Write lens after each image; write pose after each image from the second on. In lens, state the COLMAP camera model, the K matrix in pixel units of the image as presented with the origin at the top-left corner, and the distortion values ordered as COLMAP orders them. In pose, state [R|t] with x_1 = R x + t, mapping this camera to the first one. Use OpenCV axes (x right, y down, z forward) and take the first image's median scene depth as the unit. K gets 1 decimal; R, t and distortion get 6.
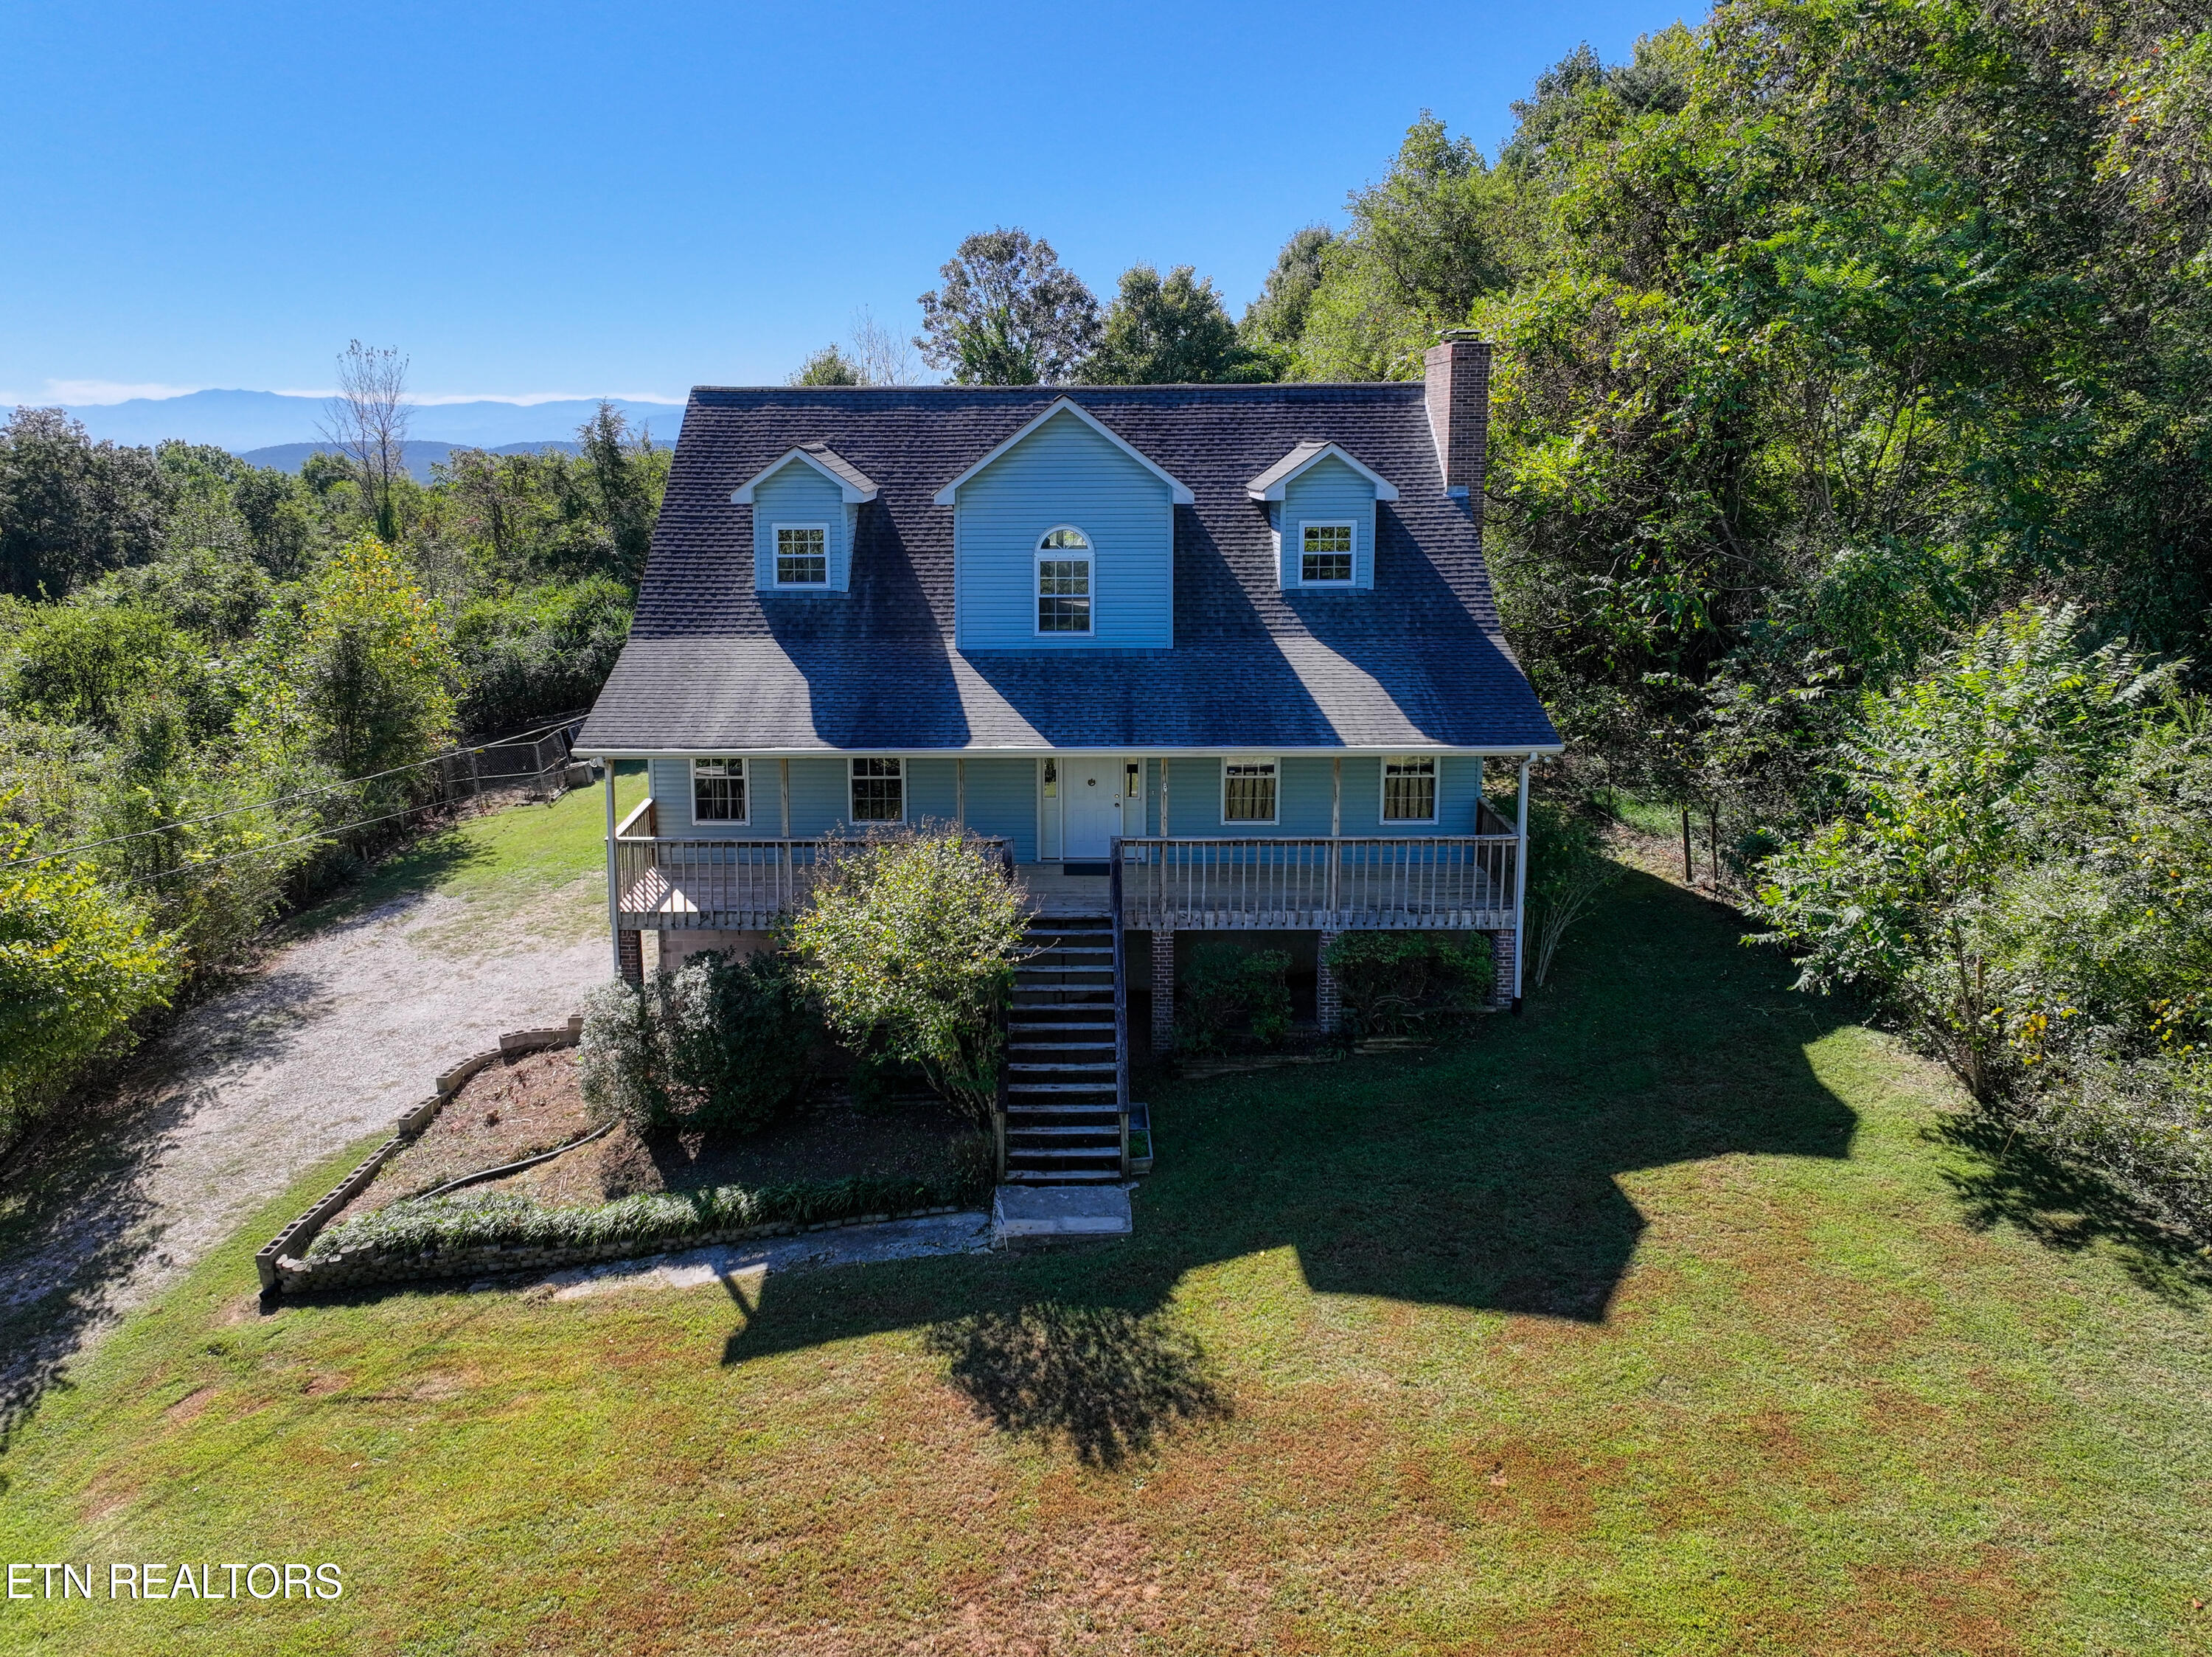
lens RADIAL K [[1584.5, 0, 1025.0], [0, 1584.5, 690.4], [0, 0, 1]] dist [-0.000513, 0.009338]
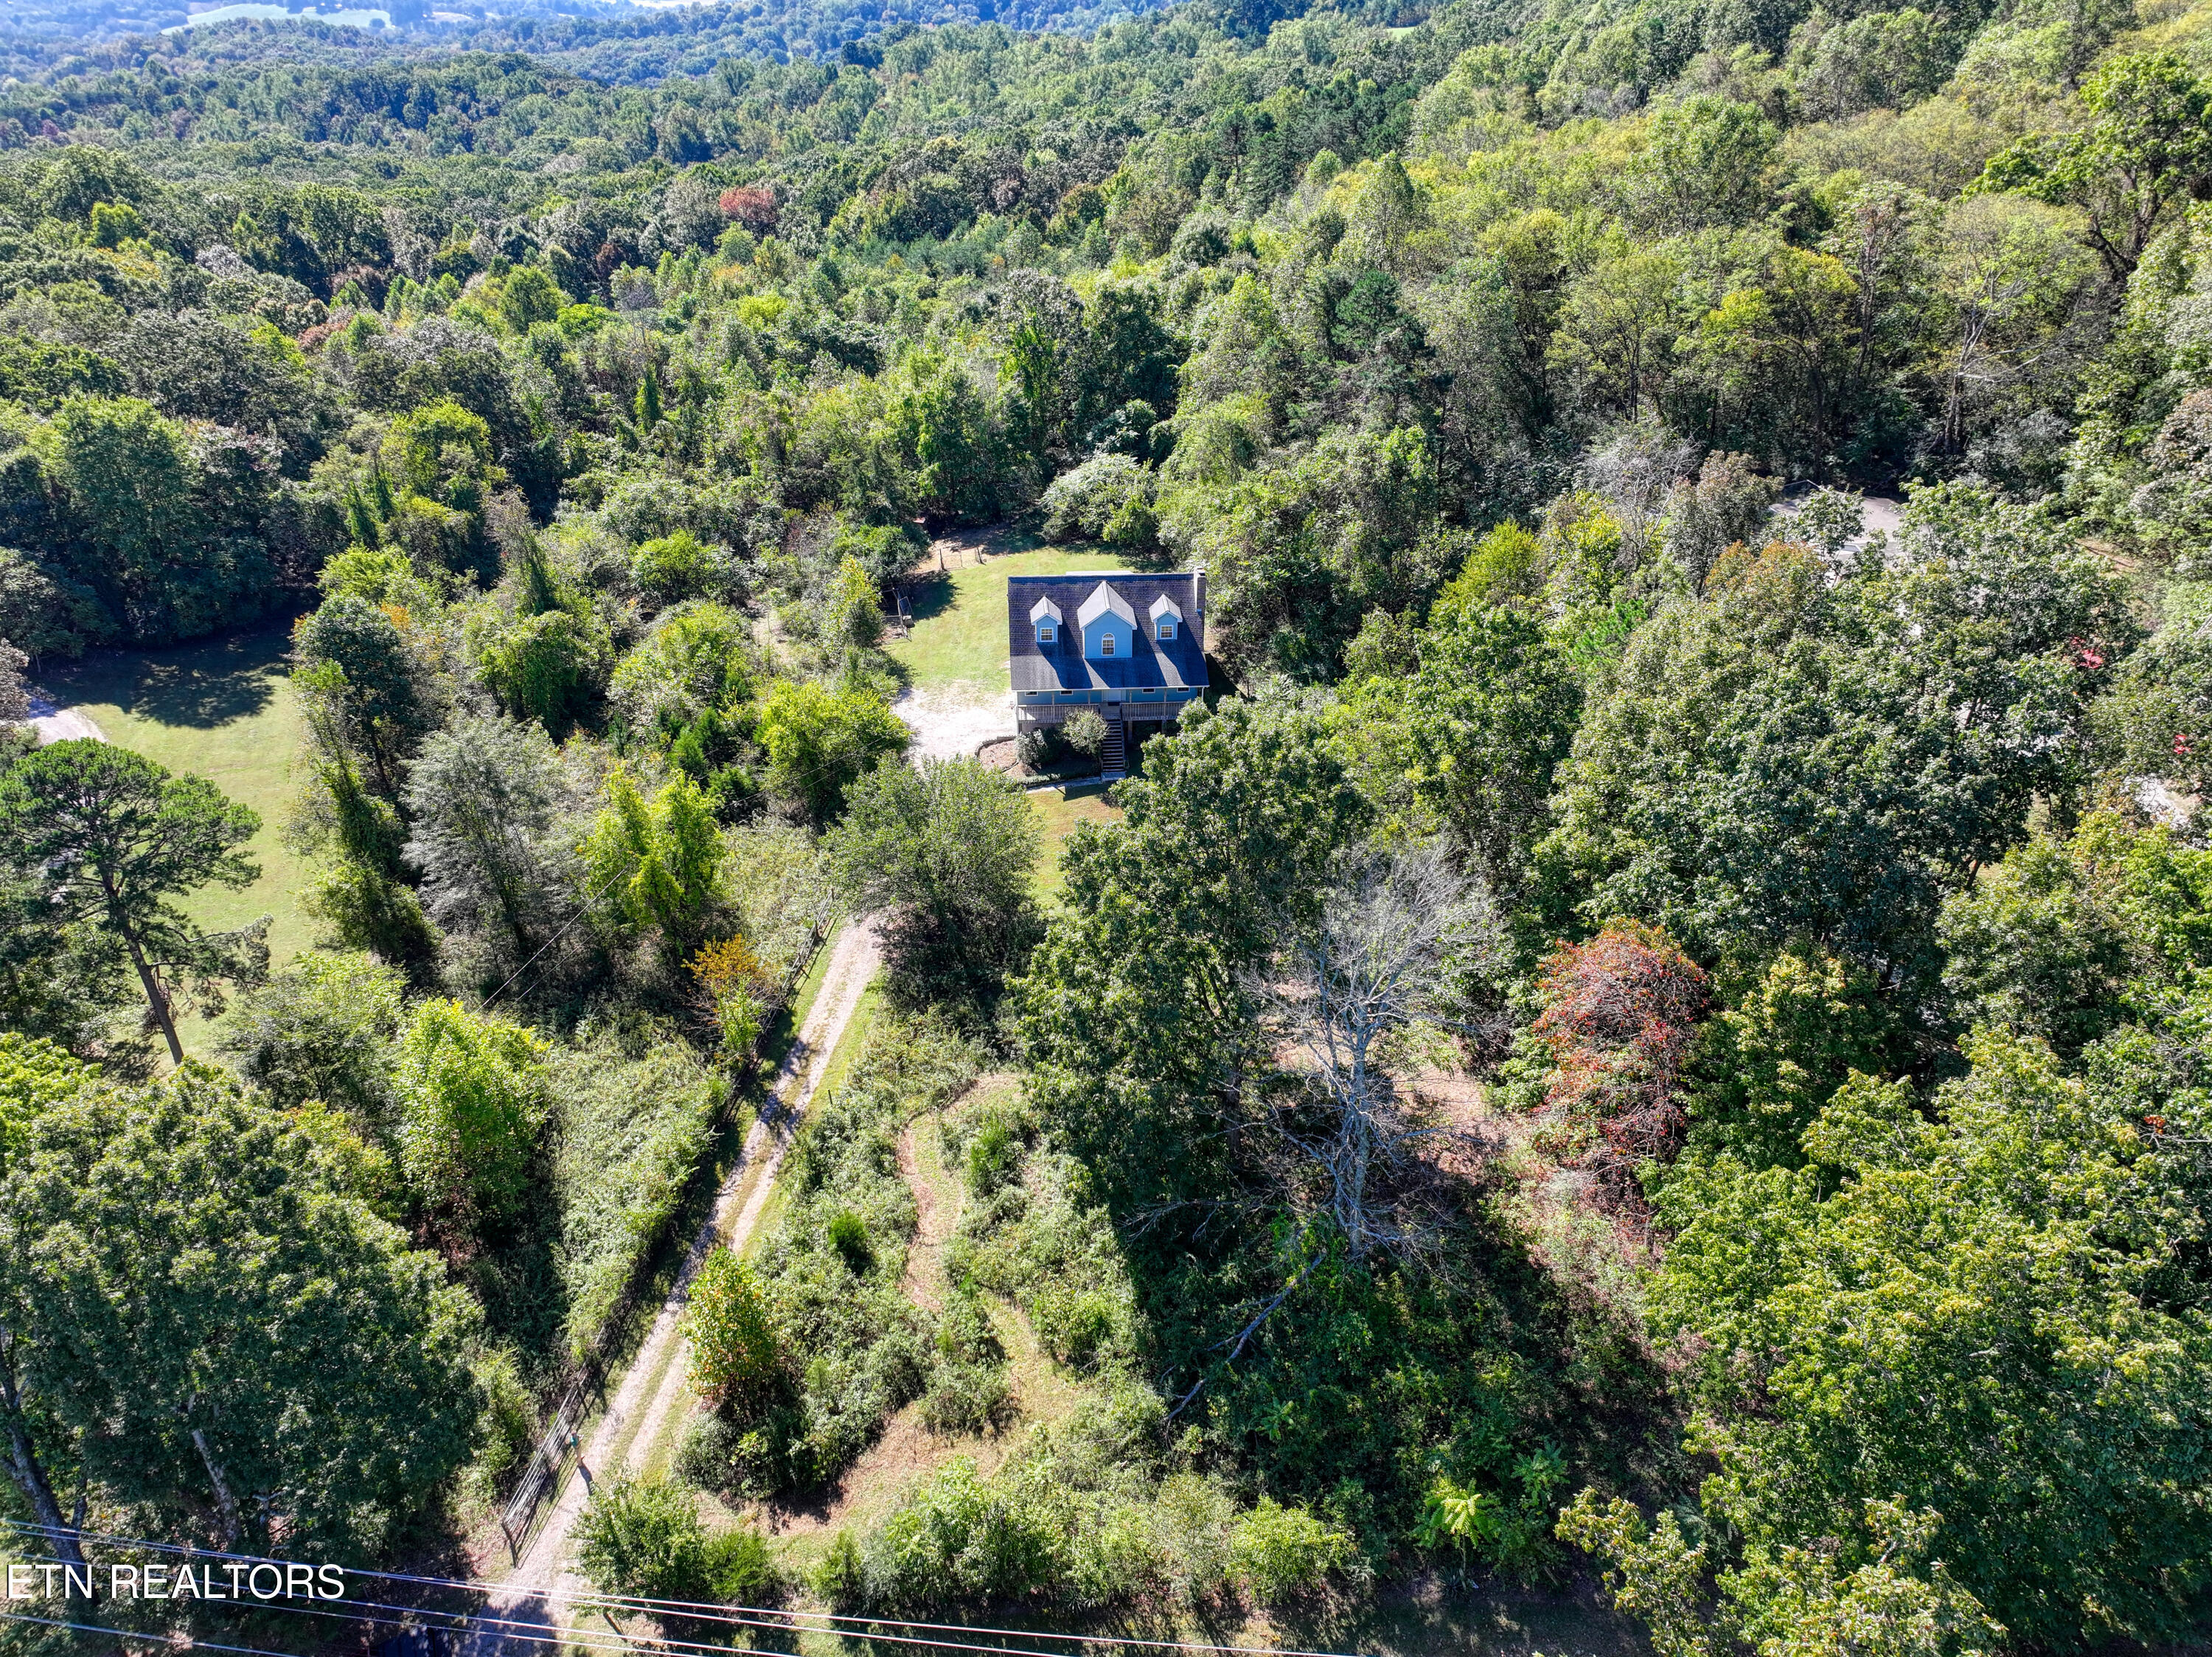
lens RADIAL K [[1550.9, 0, 1112.4], [0, 1550.9, 821.9], [0, 0, 1]] dist [-0.007457, 0.028913]
pose [[0.995417, -0.034471, 0.089198, -0.408164], [0.000310, 0.933929, 0.357459, -1.273048], [-0.095627, -0.355794, 0.929659, -3.572281]]
